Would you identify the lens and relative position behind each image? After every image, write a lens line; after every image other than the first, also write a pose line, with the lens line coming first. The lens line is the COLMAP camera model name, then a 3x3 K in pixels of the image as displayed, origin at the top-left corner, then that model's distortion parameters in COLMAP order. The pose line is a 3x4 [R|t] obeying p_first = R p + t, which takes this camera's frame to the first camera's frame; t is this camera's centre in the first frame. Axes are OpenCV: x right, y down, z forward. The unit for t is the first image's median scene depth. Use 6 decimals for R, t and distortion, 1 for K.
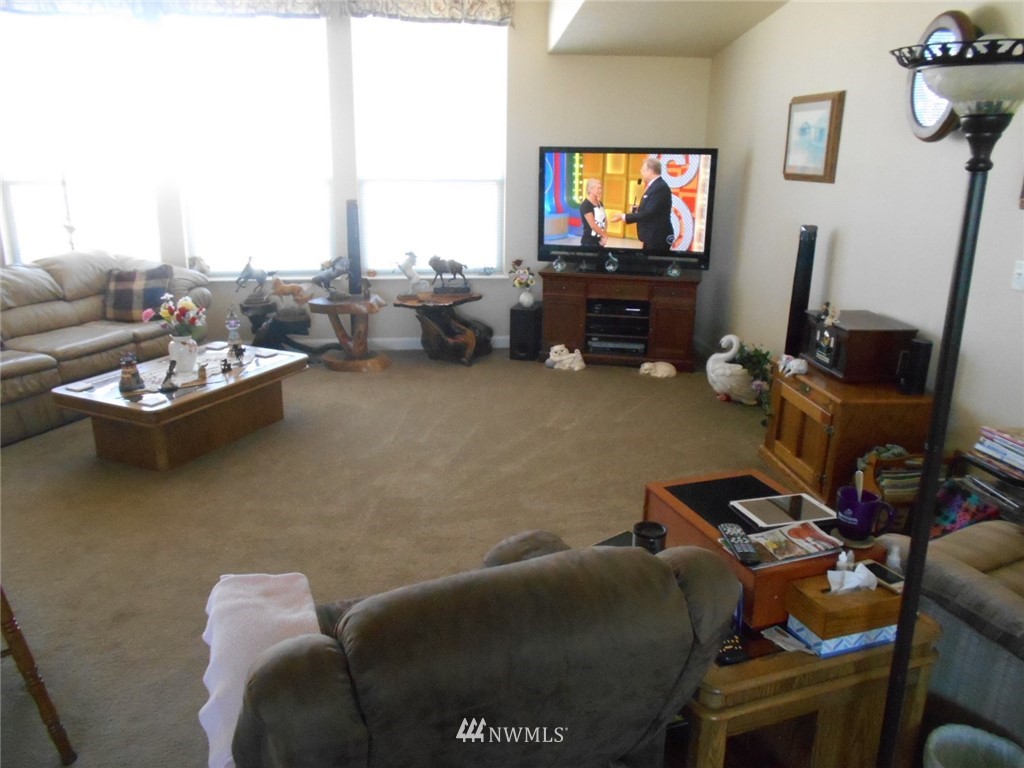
lens RADIAL K [[758.3, 0, 515.8], [0, 758.3, 403.8], [0, 0, 1]] dist [-0.080192, 0.004963]
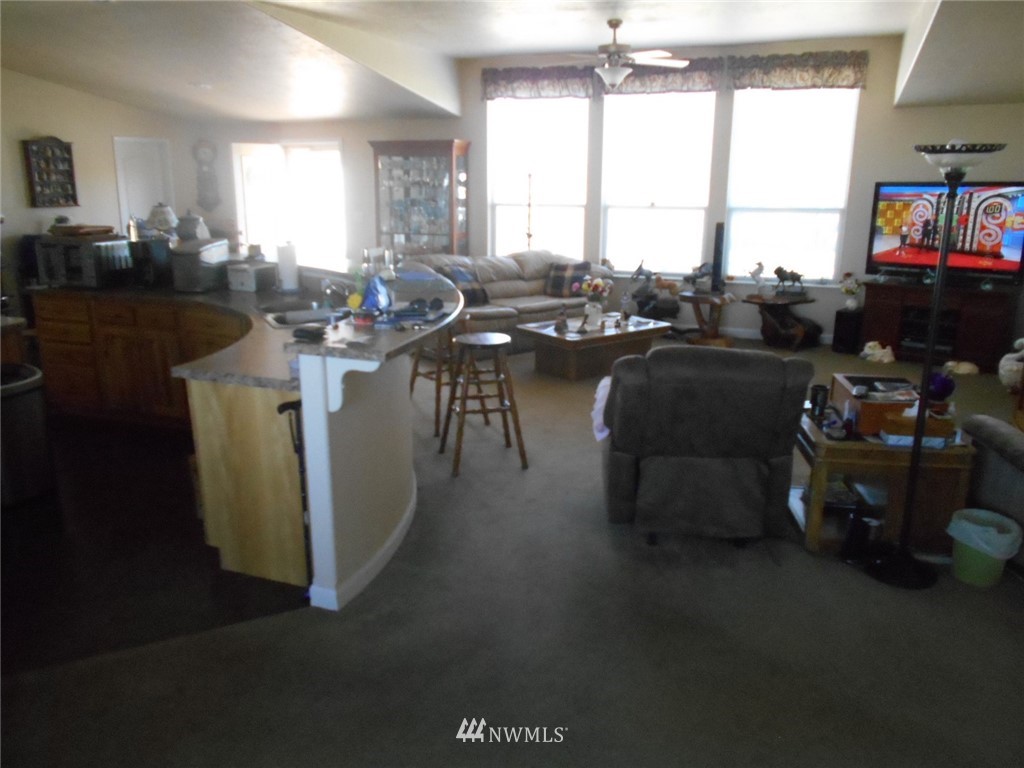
lens RADIAL K [[798.3, 0, 512.0], [0, 798.3, 384.0], [0, 0, 1]] dist [-0.008070, 0.006962]
pose [[0.874028, 0.106978, -0.473953, 0.170621], [-0.143385, 0.988808, -0.041232, 0.133121], [0.464237, 0.103995, 0.879584, -0.422928]]
